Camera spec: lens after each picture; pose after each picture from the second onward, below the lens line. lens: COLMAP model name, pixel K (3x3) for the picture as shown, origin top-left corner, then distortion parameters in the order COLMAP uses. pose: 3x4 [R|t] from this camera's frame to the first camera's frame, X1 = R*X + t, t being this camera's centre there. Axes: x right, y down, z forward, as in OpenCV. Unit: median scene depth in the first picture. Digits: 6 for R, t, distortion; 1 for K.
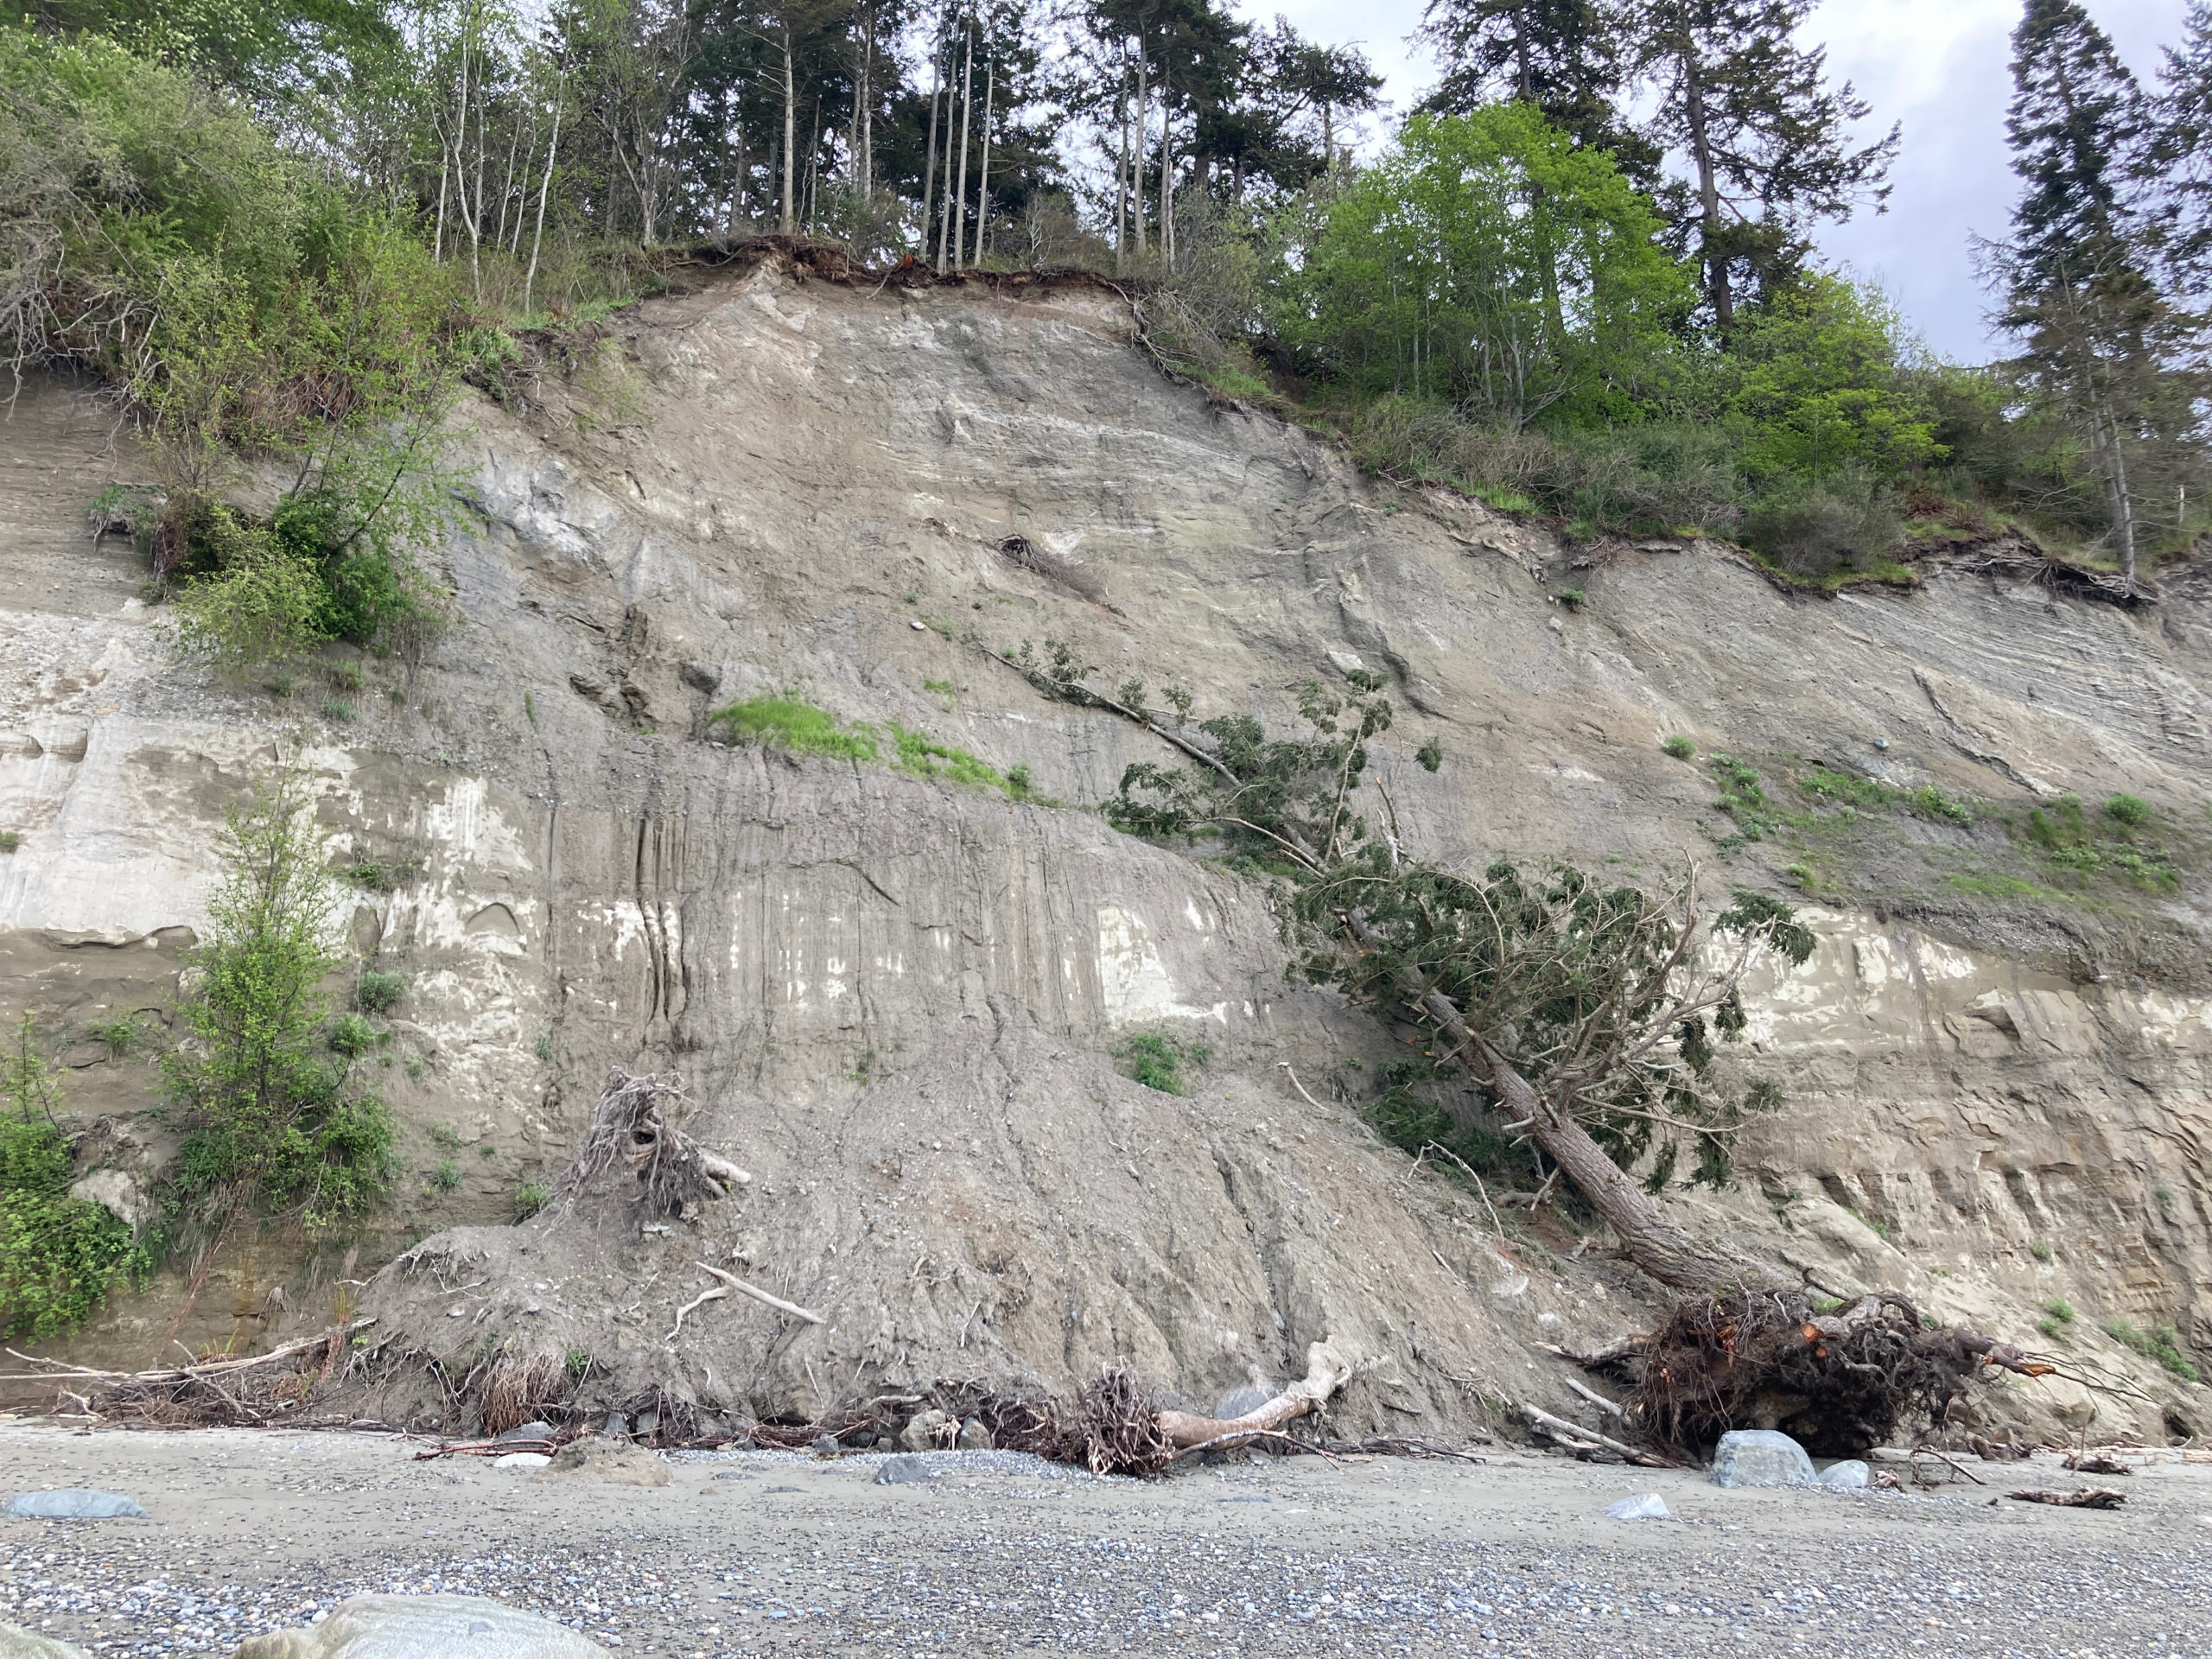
lens RADIAL K [[1811.1, 0, 1083.2], [0, 1811.1, 810.6], [0, 0, 1]] dist [0.027767, -0.023561]
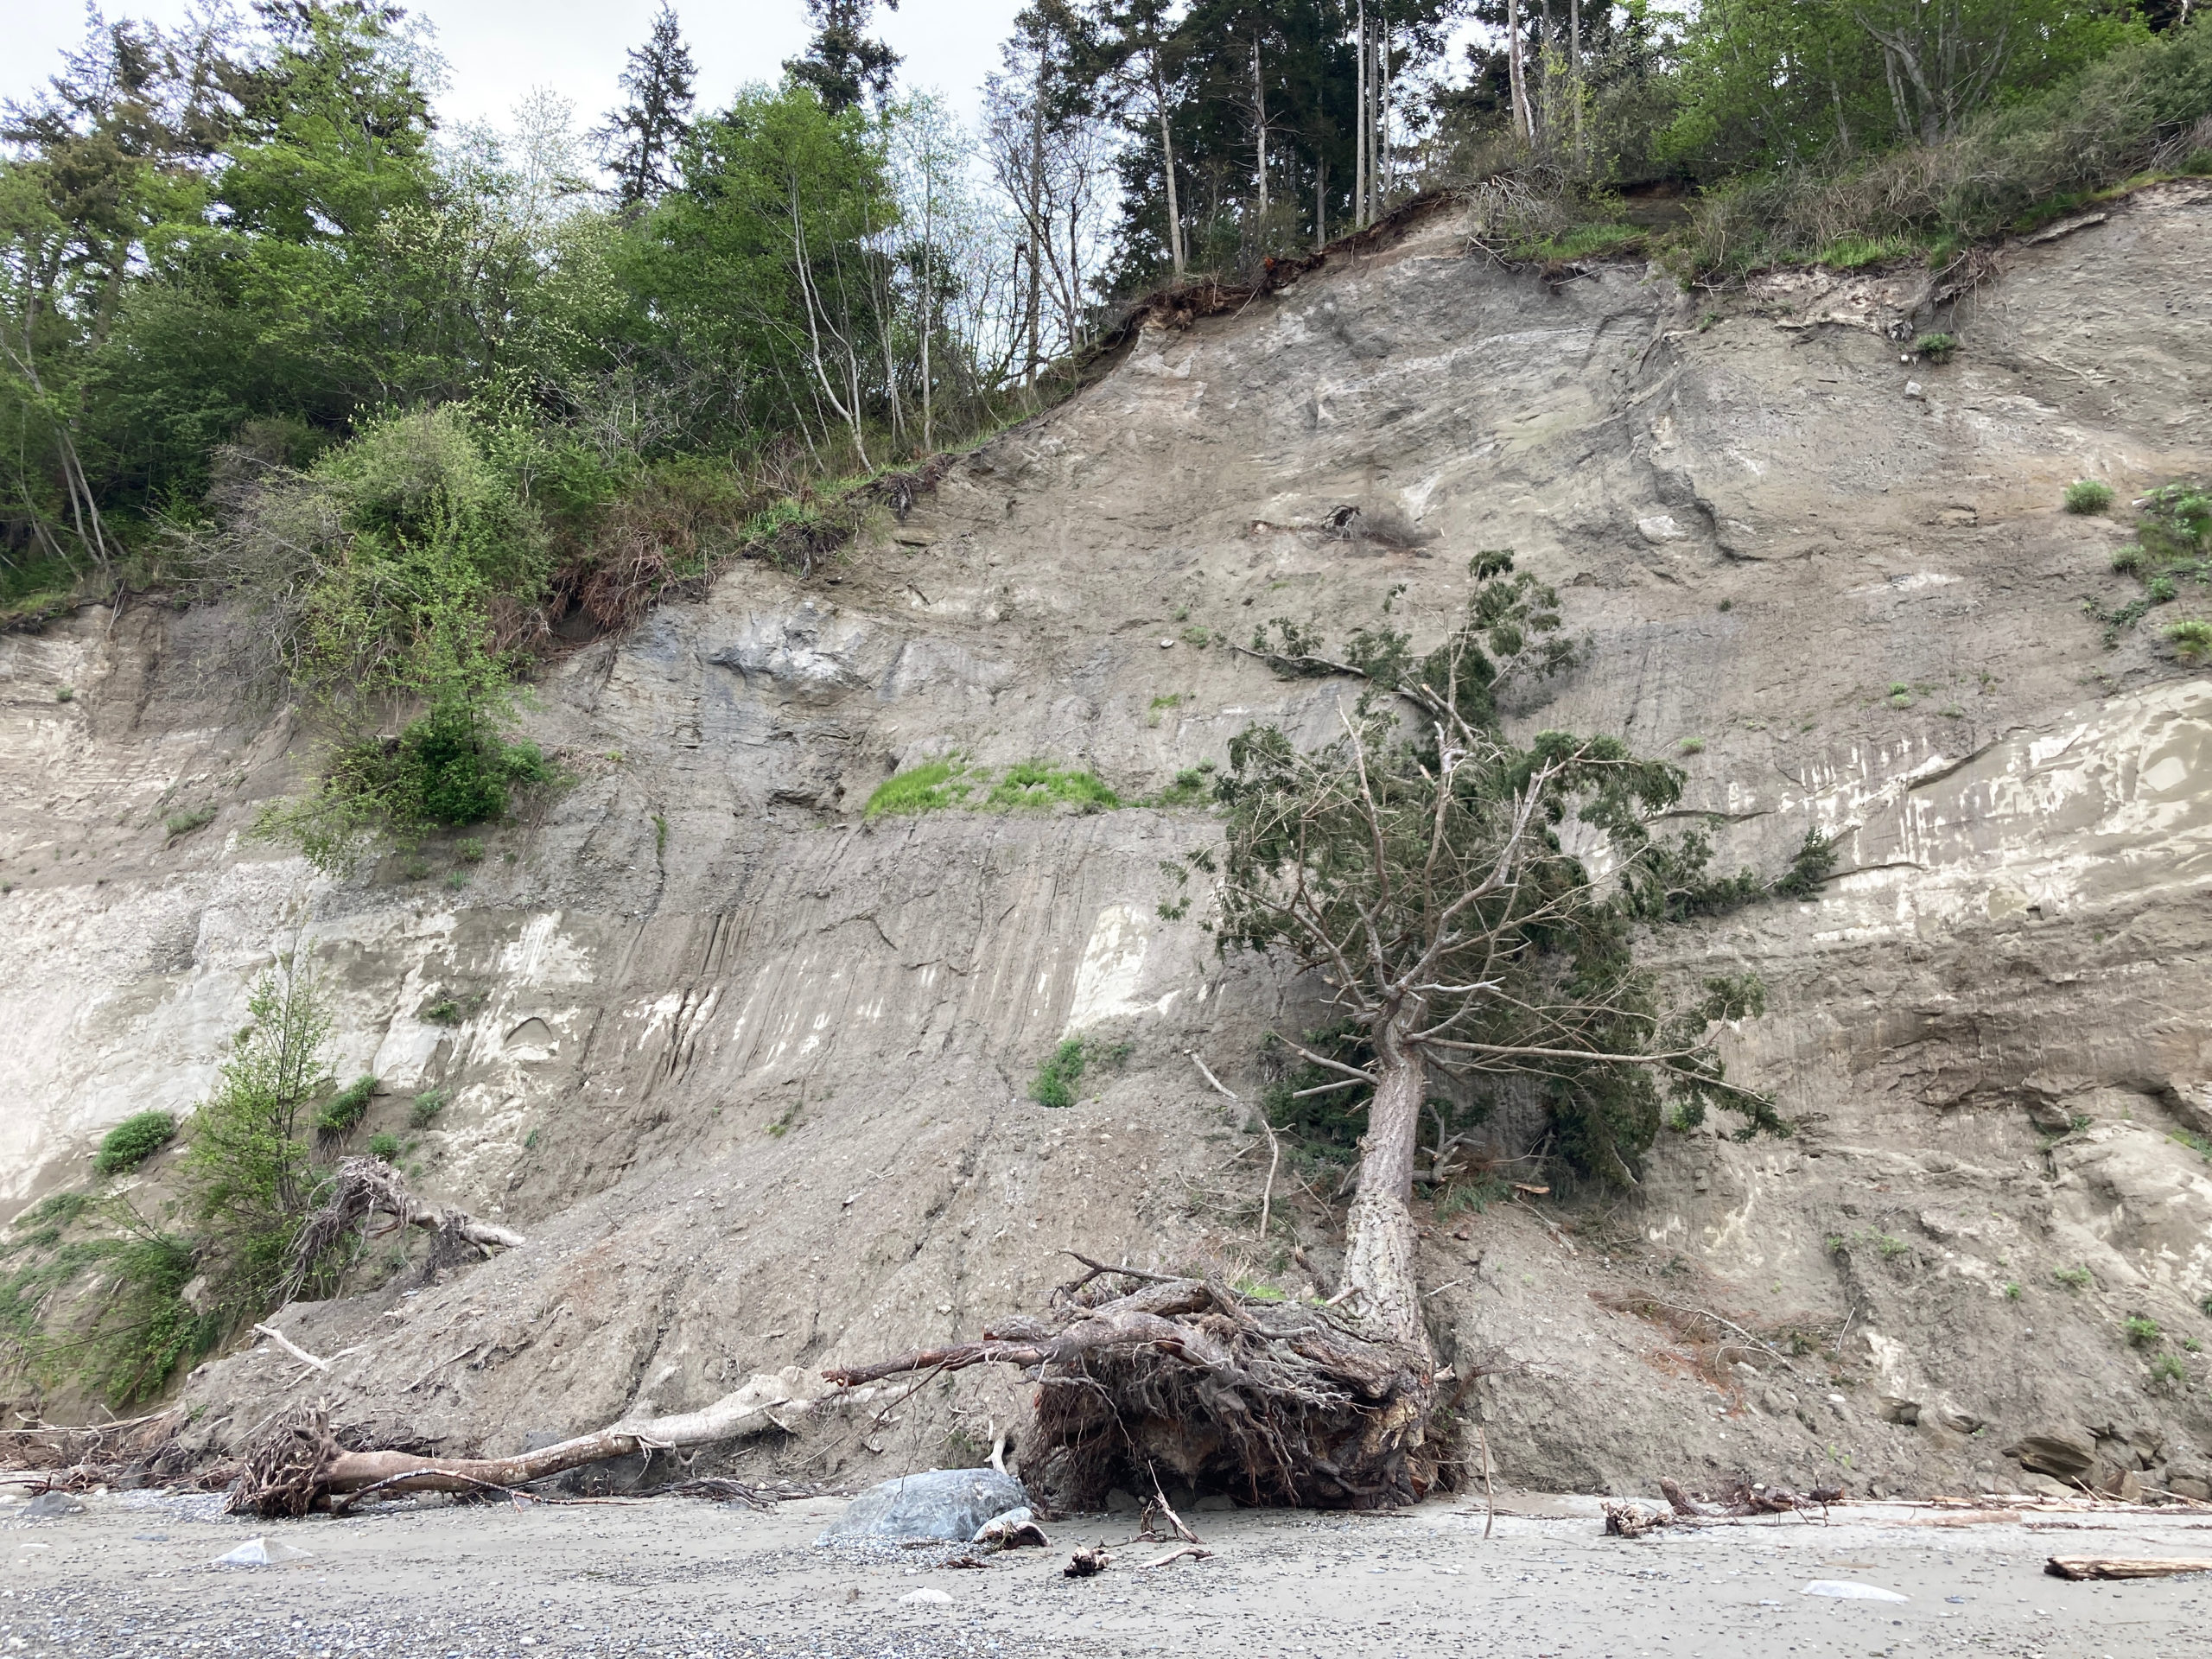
lens RADIAL K [[1811.1, 0, 1107.9], [0, 1811.1, 812.9], [0, 0, 1]] dist [0.027767, -0.023561]
pose [[0.752556, -0.225447, -0.618735, 0.528498], [0.208623, 0.972797, -0.100711, 0.088061], [0.624609, -0.053292, 0.779117, 0.248958]]
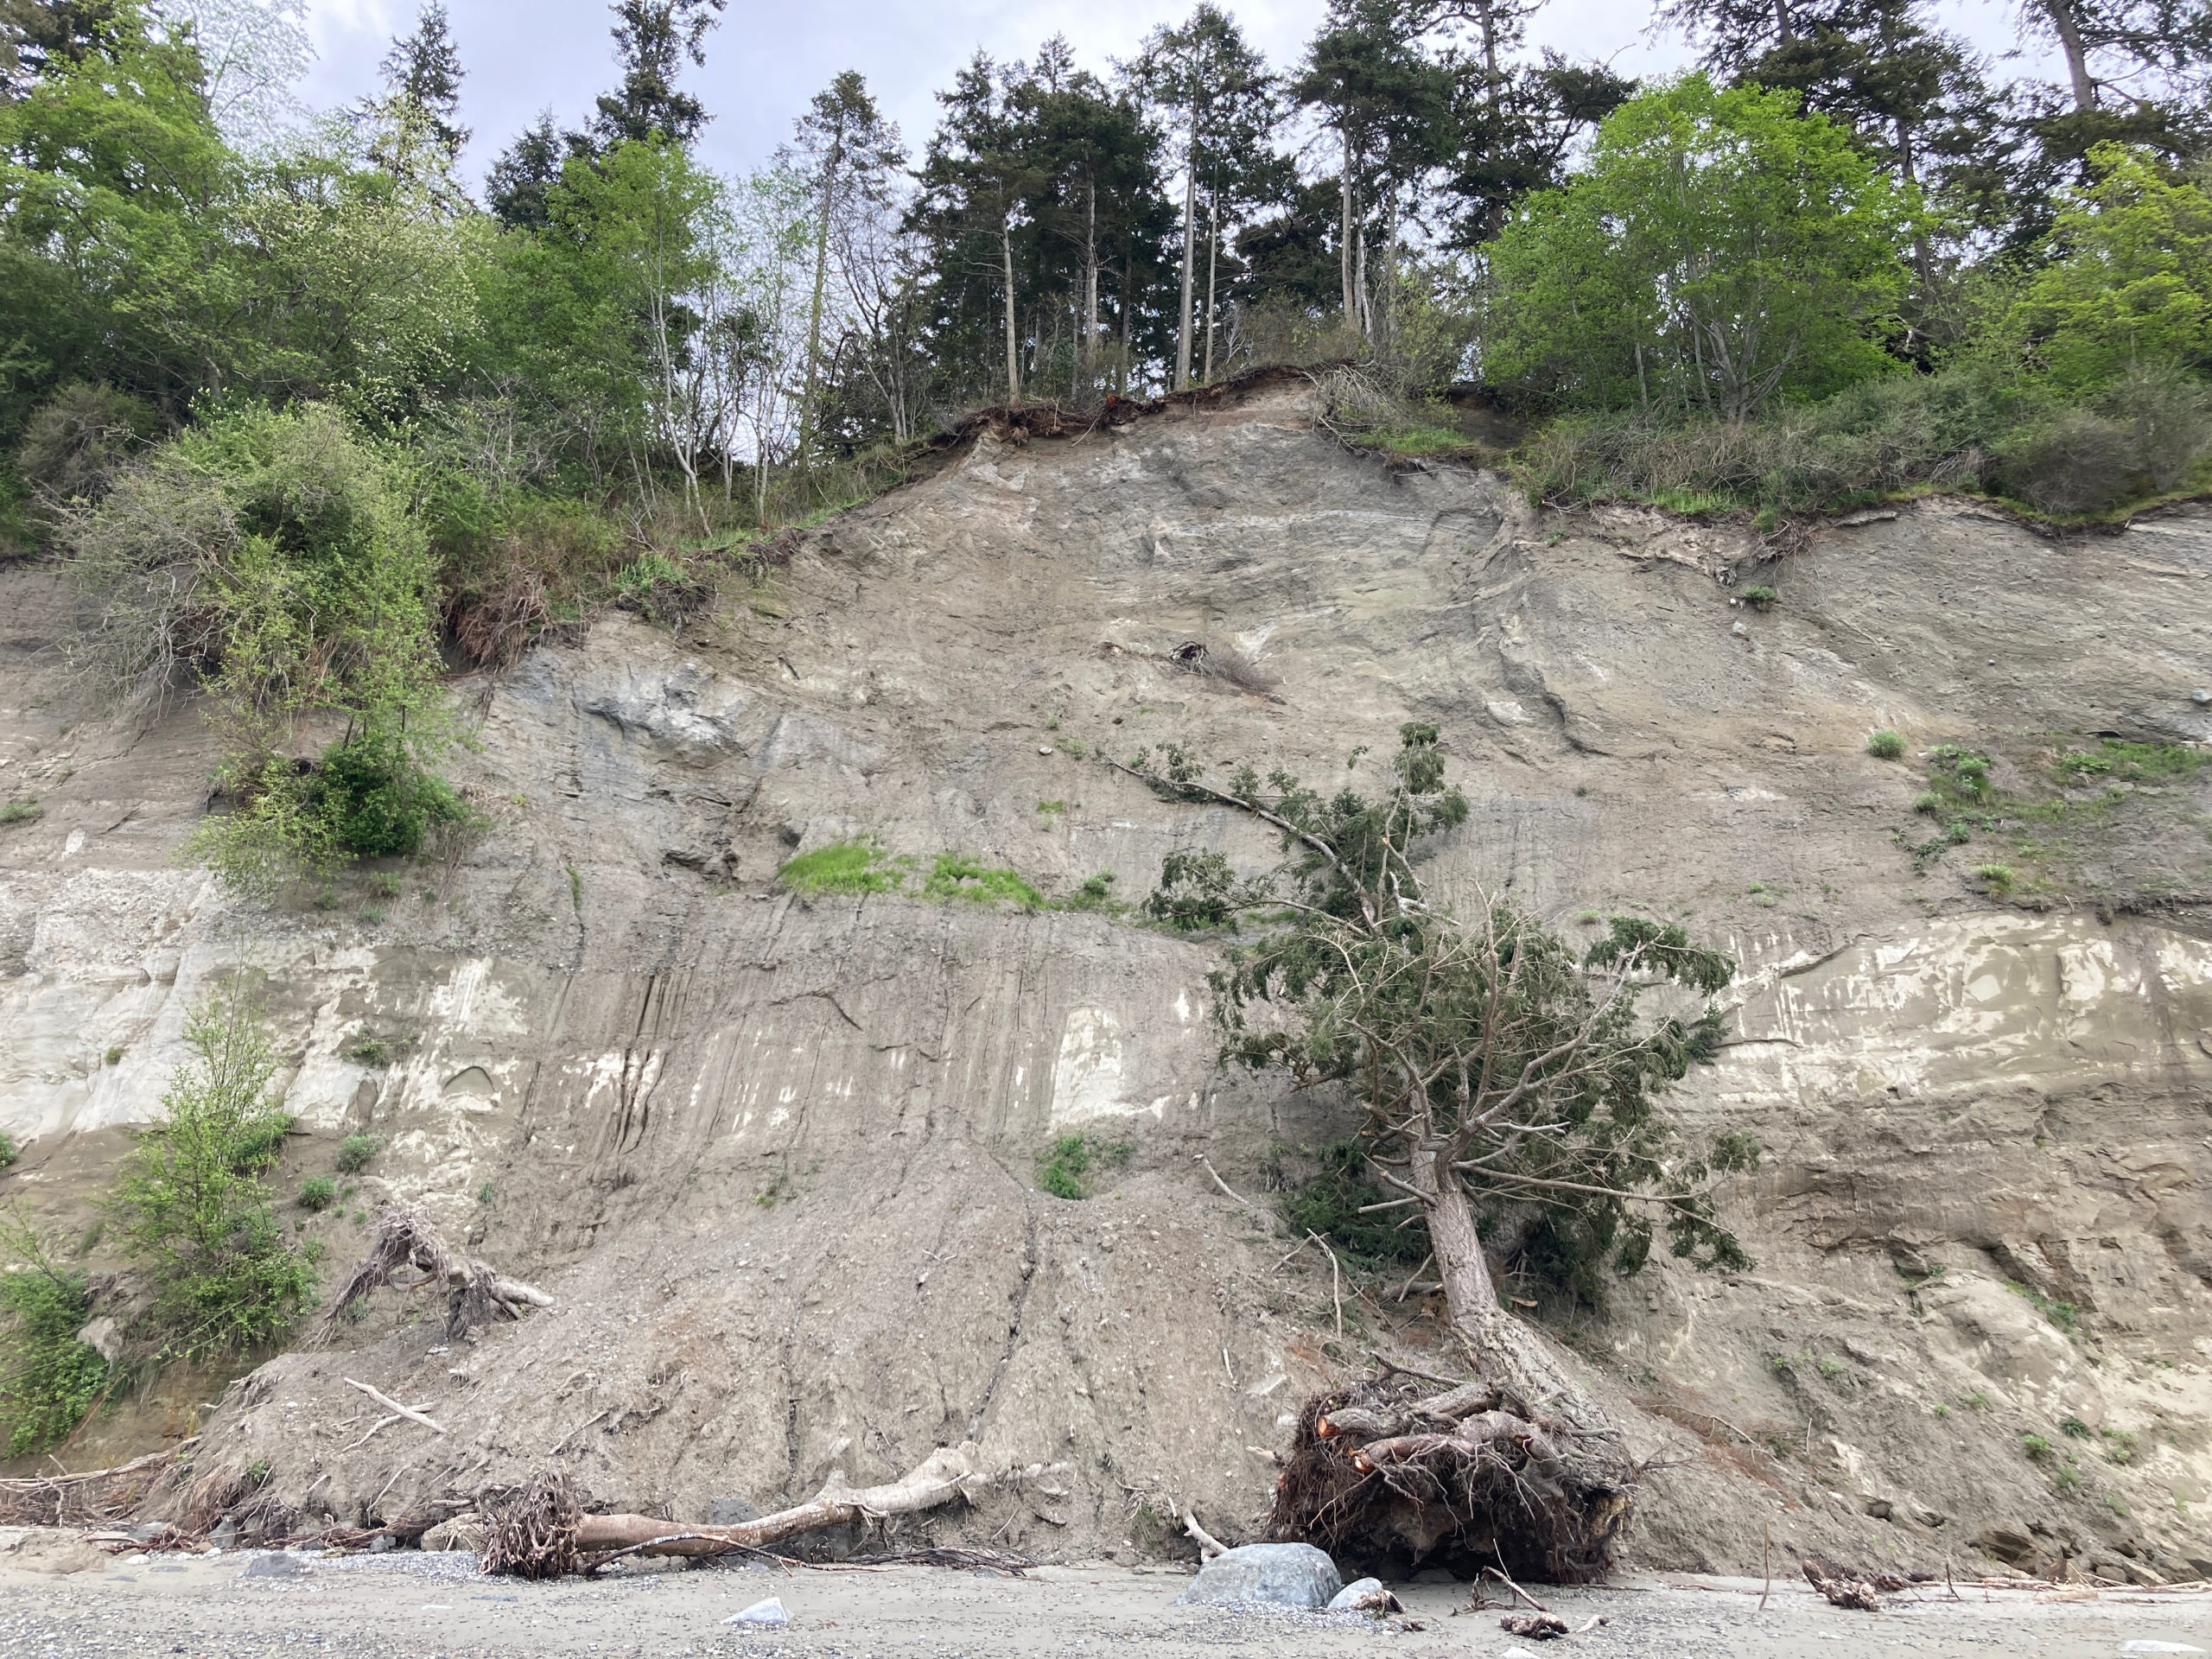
lens RADIAL K [[1811.1, 0, 1080.5], [0, 1811.1, 800.4], [0, 0, 1]] dist [0.027767, -0.023561]
pose [[0.904194, -0.151880, -0.399206, 0.378773], [0.122015, 0.987543, -0.099354, 0.034404], [0.409323, 0.041126, 0.911462, 0.081159]]
